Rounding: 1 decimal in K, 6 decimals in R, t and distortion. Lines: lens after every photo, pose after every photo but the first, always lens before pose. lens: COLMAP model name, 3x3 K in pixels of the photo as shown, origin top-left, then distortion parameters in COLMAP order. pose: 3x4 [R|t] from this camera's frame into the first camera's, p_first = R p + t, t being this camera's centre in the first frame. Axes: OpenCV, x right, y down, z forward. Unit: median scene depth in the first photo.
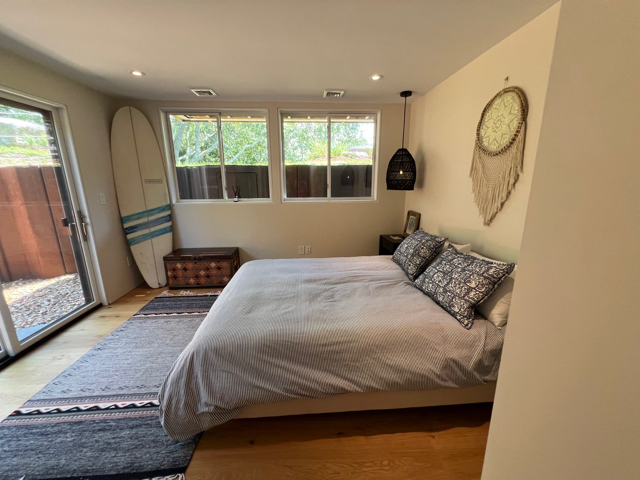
lens RADIAL K [[256.3, 0, 320.0], [0, 256.3, 240.0], [0, 0, 1]] dist [-0.000616, -0.000063]
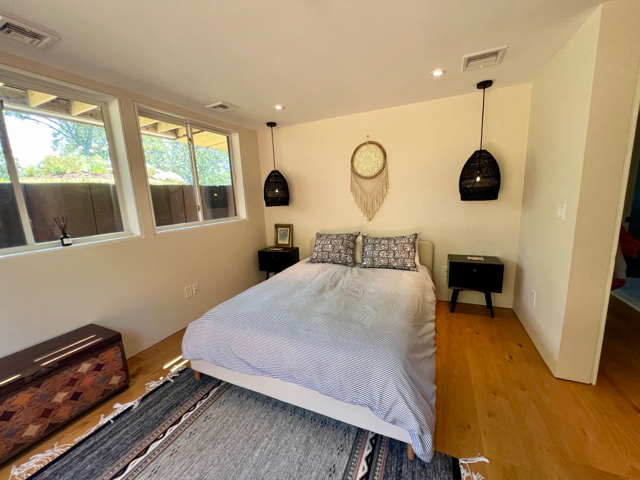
lens RADIAL K [[256.3, 0, 320.0], [0, 256.3, 240.0], [0, 0, 1]] dist [-0.000616, -0.000063]
pose [[0.481204, -0.170978, 0.859773, -0.649714], [0.242699, 0.968440, 0.056752, -0.074232], [-0.842342, 0.181356, 0.507514, 0.318526]]
